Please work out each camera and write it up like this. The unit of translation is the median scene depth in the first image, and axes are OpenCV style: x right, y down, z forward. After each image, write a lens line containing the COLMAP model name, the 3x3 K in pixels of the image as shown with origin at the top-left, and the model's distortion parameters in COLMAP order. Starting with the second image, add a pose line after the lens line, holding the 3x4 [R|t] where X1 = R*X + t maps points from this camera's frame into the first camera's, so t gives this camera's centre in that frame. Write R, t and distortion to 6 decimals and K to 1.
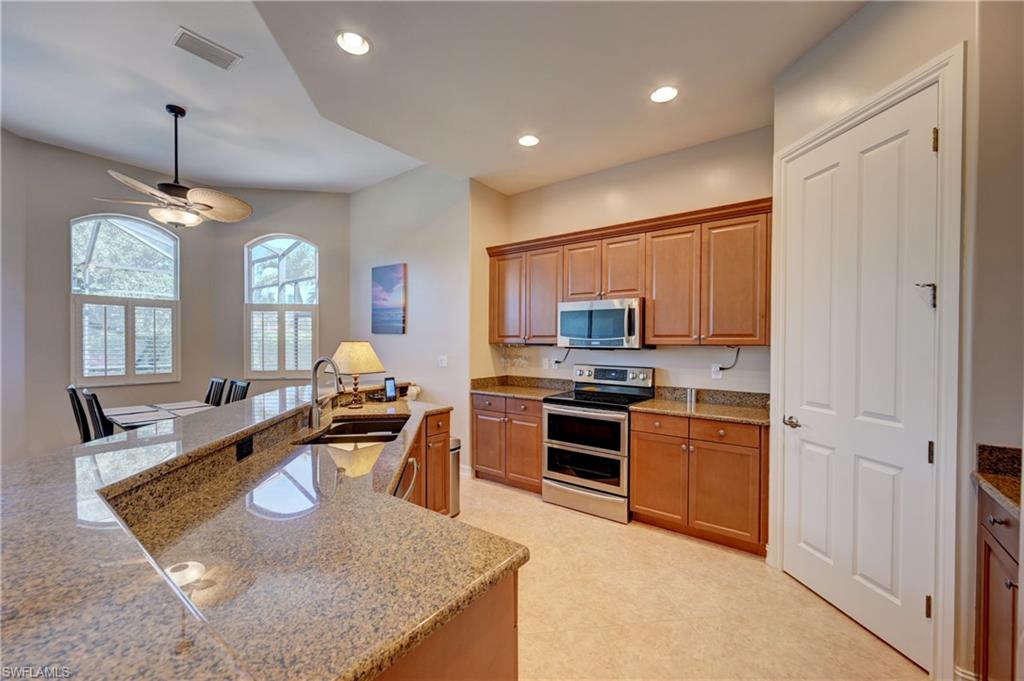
lens RADIAL K [[404.7, 0, 518.0], [0, 404.7, 344.0], [0, 0, 1]] dist [-0.000215, -0.000636]
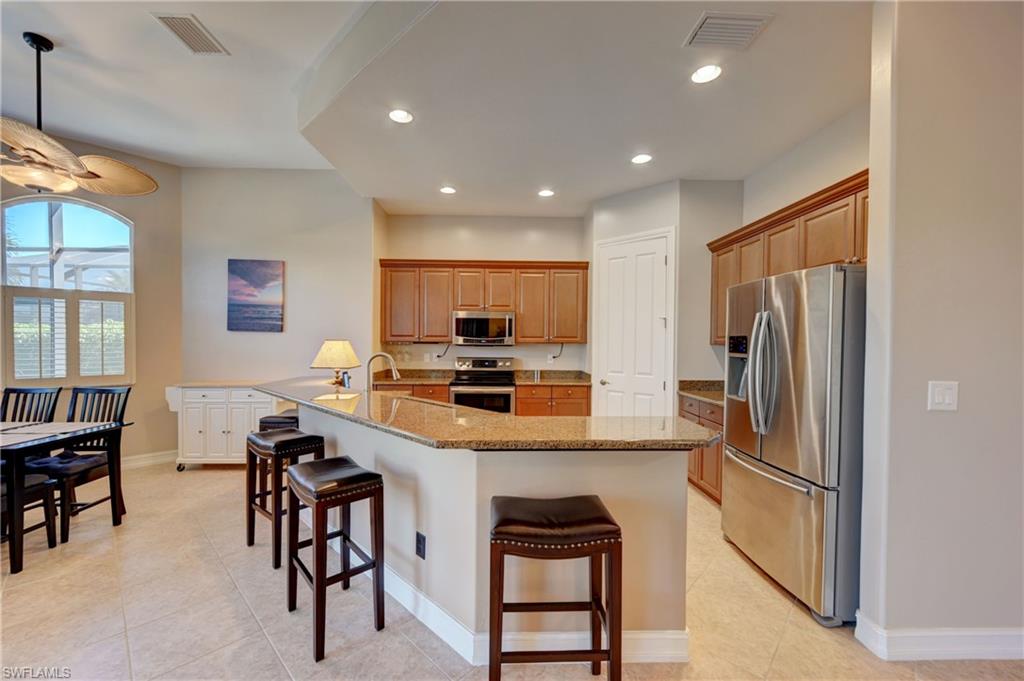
lens RADIAL K [[404.7, 0, 513.7], [0, 404.7, 345.9], [0, 0, 1]] dist [-0.000215, -0.000636]
pose [[0.782958, -0.005633, 0.622050, -0.619801], [0.000354, 0.999963, 0.008609, 0.000770], [-0.622075, -0.006520, 0.782931, -0.180715]]
